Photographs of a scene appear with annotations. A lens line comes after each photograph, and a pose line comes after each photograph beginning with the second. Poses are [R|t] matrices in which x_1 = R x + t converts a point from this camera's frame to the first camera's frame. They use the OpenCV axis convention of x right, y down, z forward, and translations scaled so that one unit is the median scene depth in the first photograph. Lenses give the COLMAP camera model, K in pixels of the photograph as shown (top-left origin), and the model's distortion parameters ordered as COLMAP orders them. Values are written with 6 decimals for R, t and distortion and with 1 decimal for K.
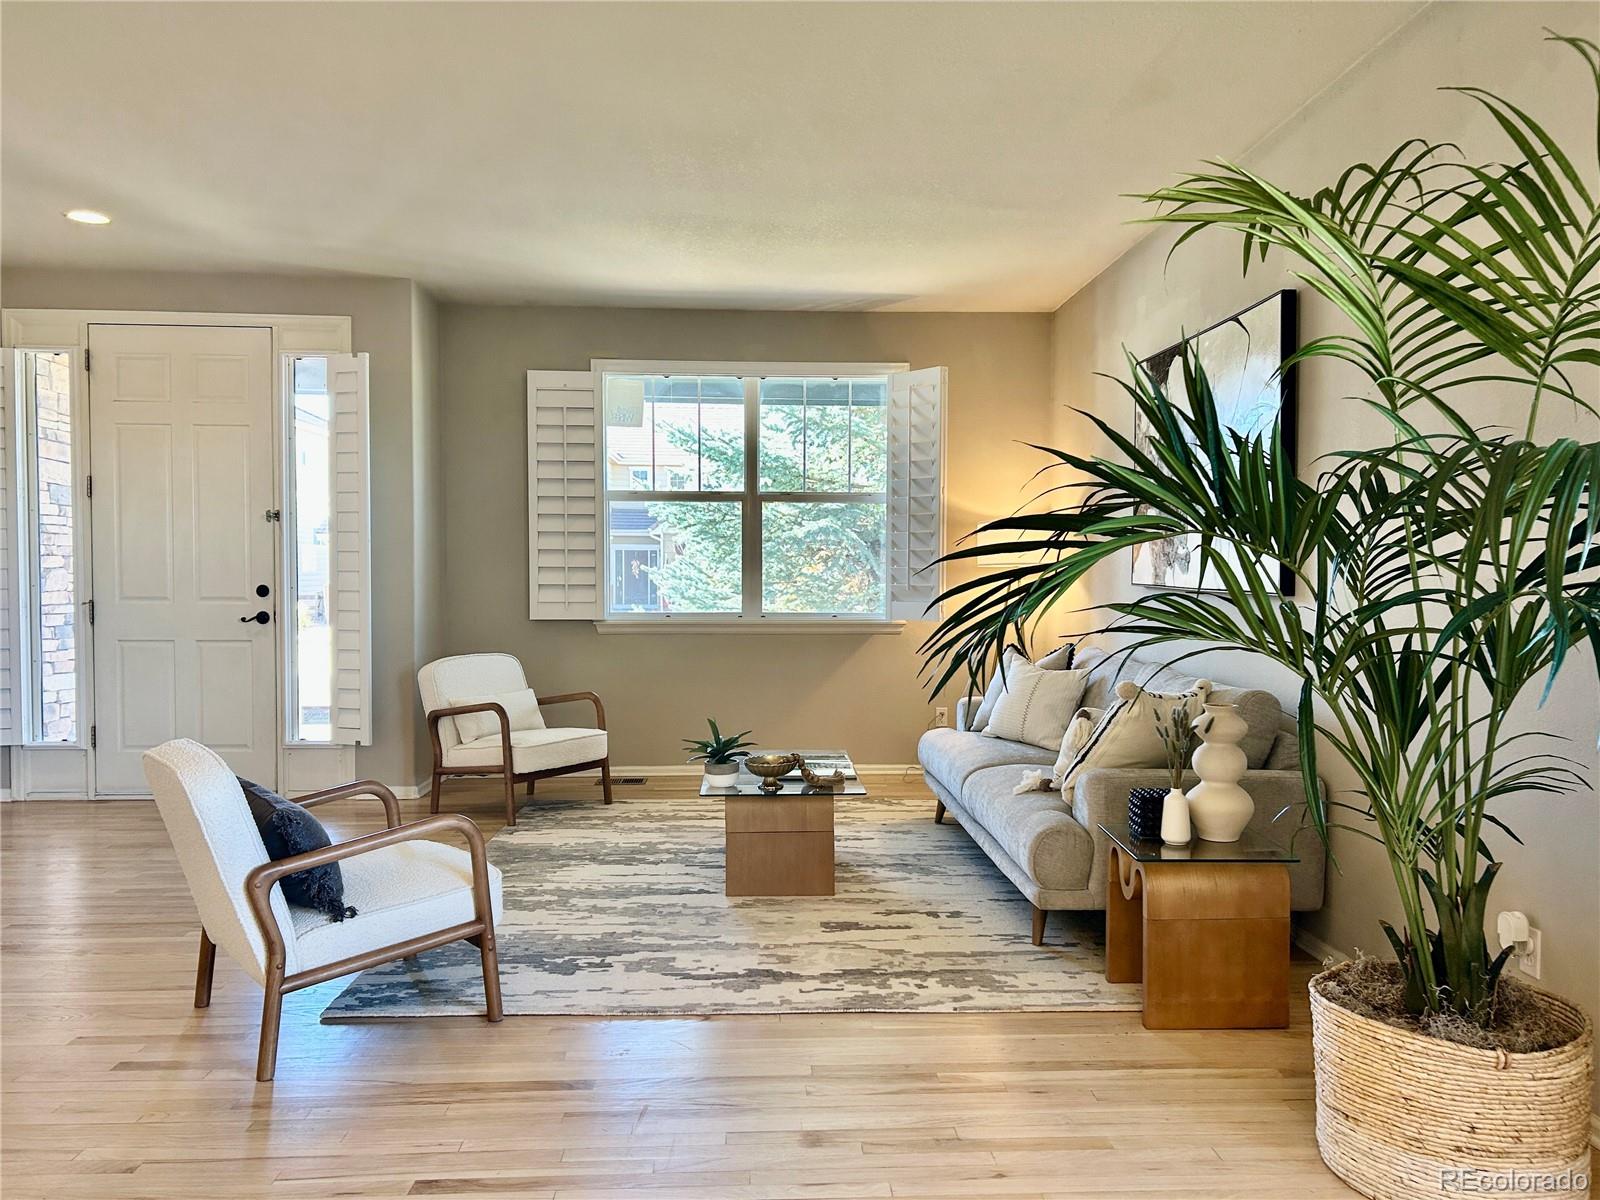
lens RADIAL K [[1192.8, 0, 802.2], [0, 1192.8, 598.5], [0, 0, 1]] dist [0.000194, -0.017097]
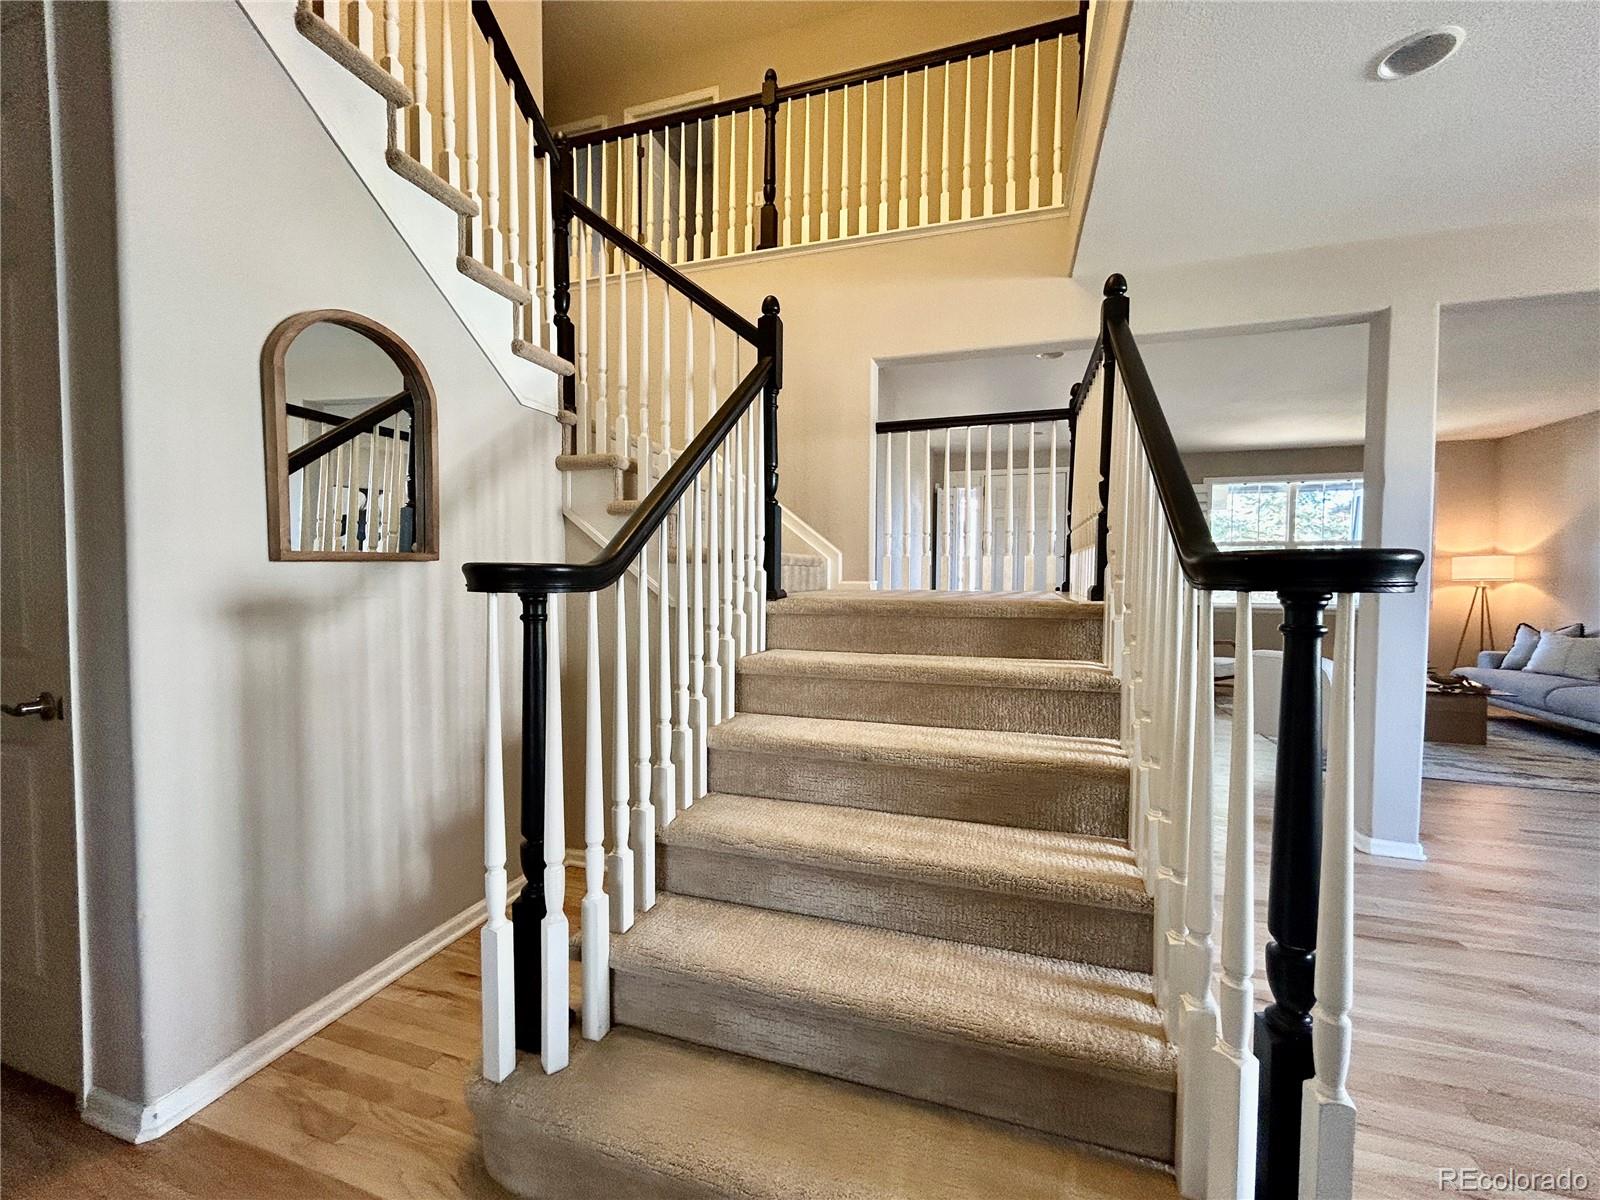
lens RADIAL K [[651.6, 0, 809.1], [0, 651.6, 599.7], [0, 0, 1]] dist [-0.004109, -0.000693]
pose [[0.929732, 0.011648, -0.368052, -0.780659], [-0.009267, 0.999923, 0.008236, 0.005538], [0.368120, -0.004246, 0.929769, -0.538050]]
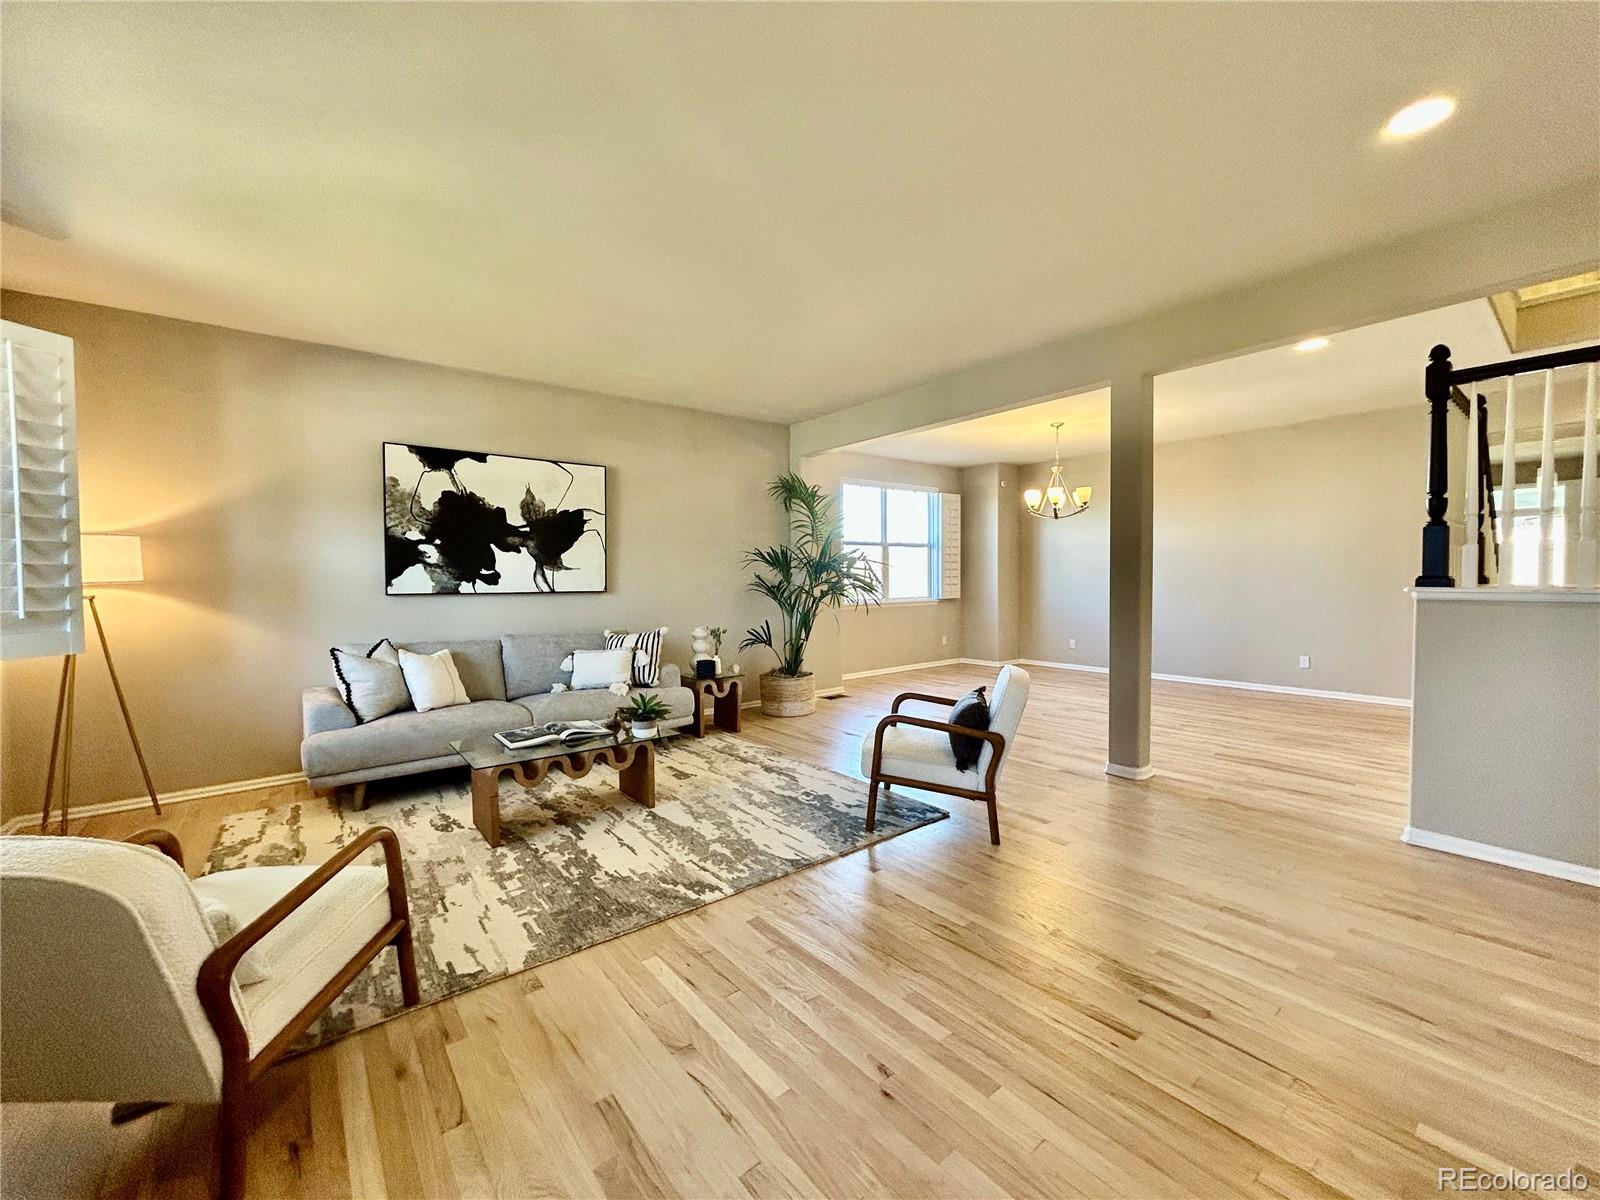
lens RADIAL K [[651.6, 0, 796.5], [0, 651.6, 601.3], [0, 0, 1]] dist [-0.004109, -0.000693]
pose [[-0.580846, -0.033461, 0.813325, -0.991907], [0.026174, 0.997870, 0.059746, -0.056768], [-0.813593, 0.055992, -0.578733, 1.604410]]
